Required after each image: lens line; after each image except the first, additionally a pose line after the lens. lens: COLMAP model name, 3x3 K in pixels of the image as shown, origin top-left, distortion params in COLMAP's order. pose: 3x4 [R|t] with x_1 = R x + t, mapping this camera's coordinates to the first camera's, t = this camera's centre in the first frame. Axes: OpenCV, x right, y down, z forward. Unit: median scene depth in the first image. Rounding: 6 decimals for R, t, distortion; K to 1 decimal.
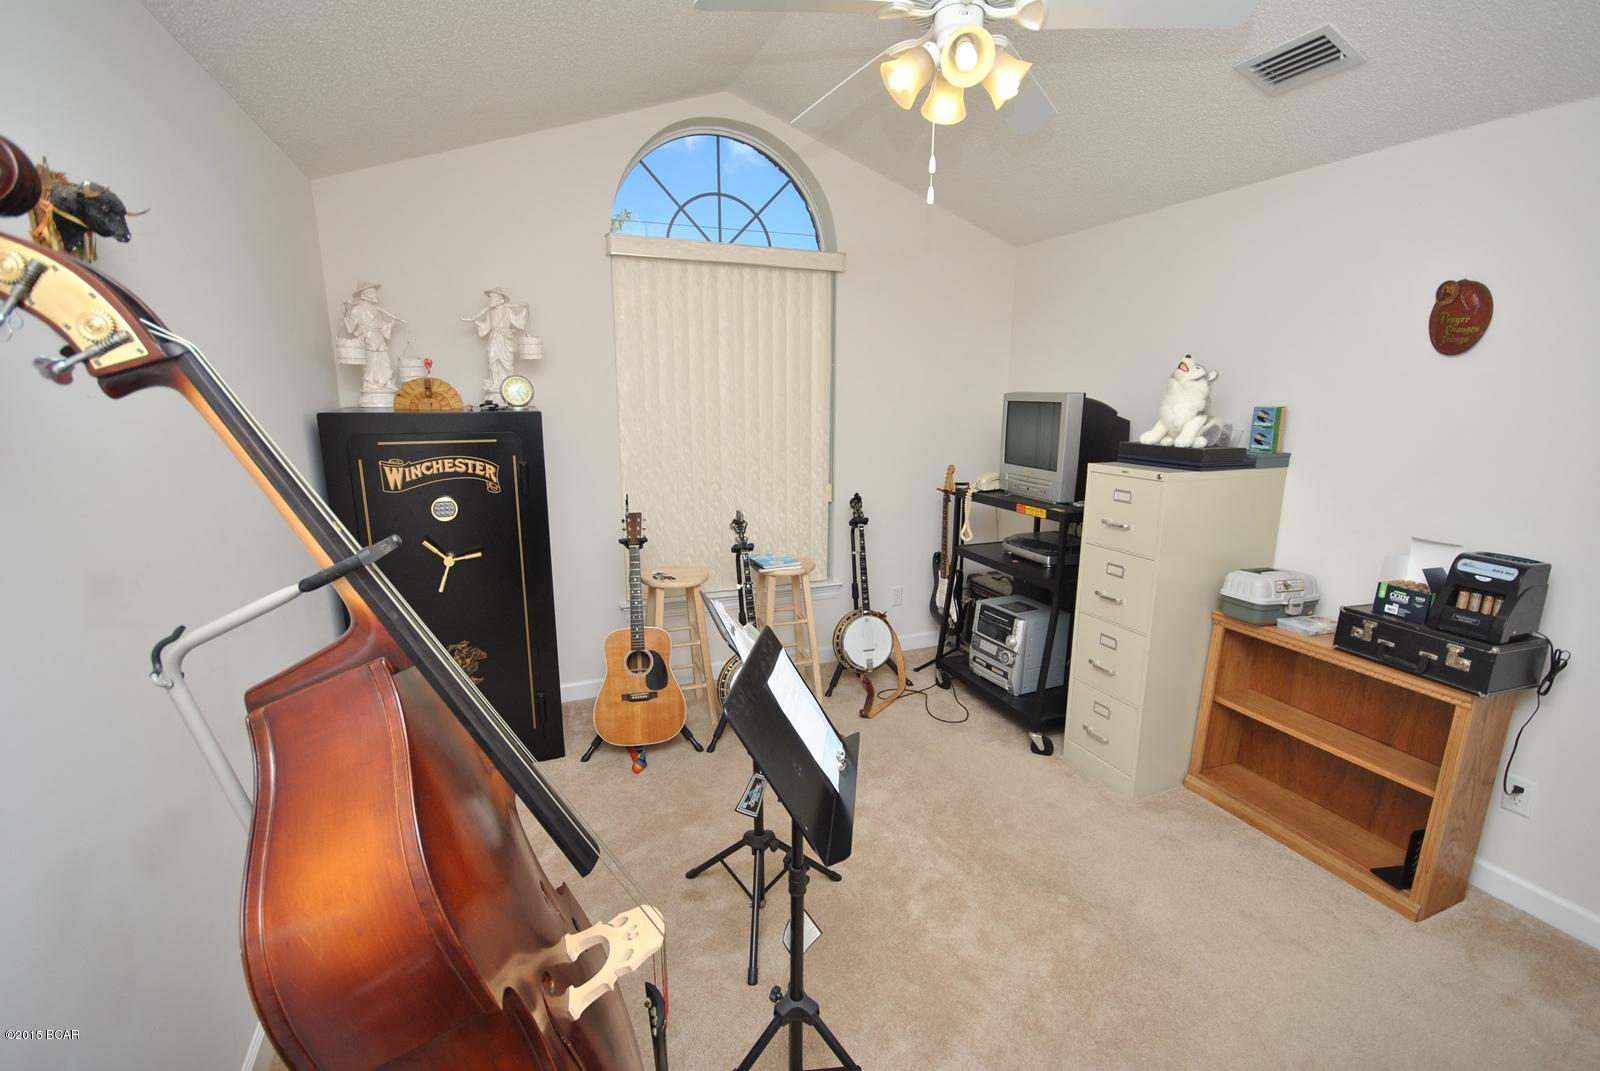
lens RADIAL K [[710.6, 0, 802.0], [0, 710.6, 537.6], [0, 0, 1]] dist [-0.001794, -0.000246]
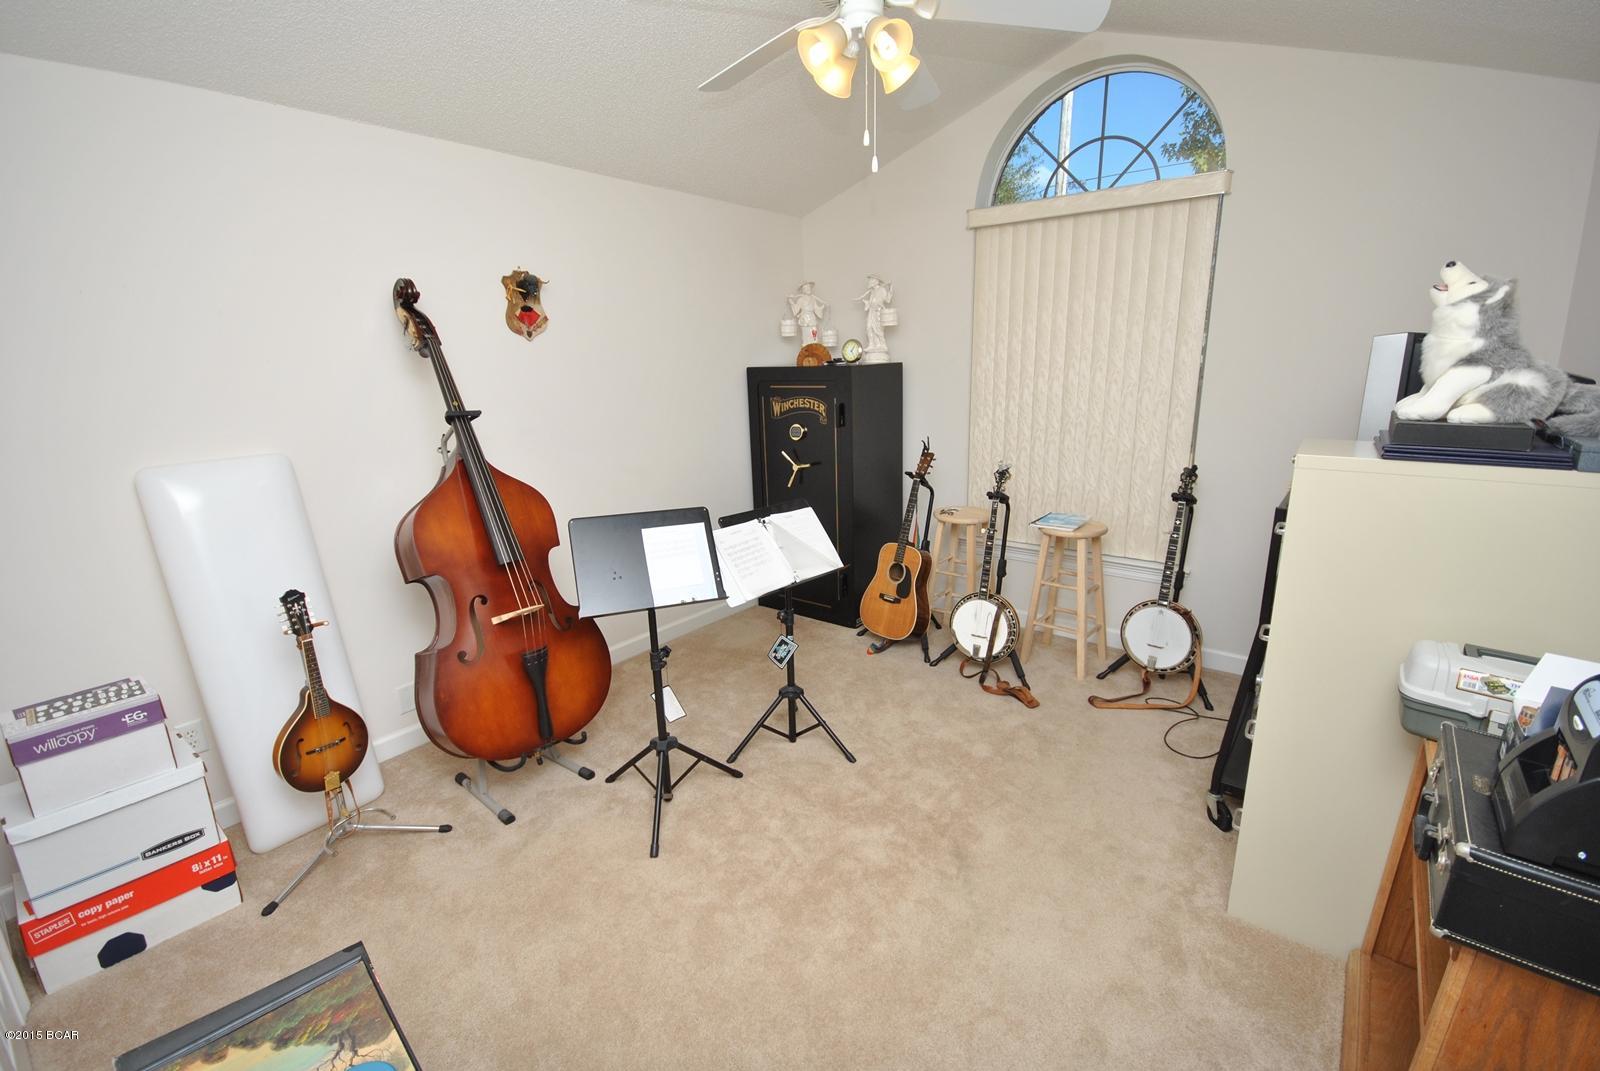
lens RADIAL K [[707.8, 0, 800.5], [0, 707.8, 532.3], [0, 0, 1]] dist [0.024370, -0.019564]
pose [[0.491887, 0.193332, -0.848923, 0.724329], [-0.156814, 0.978762, 0.132039, -0.028227], [0.856421, 0.068175, 0.511758, 0.227631]]
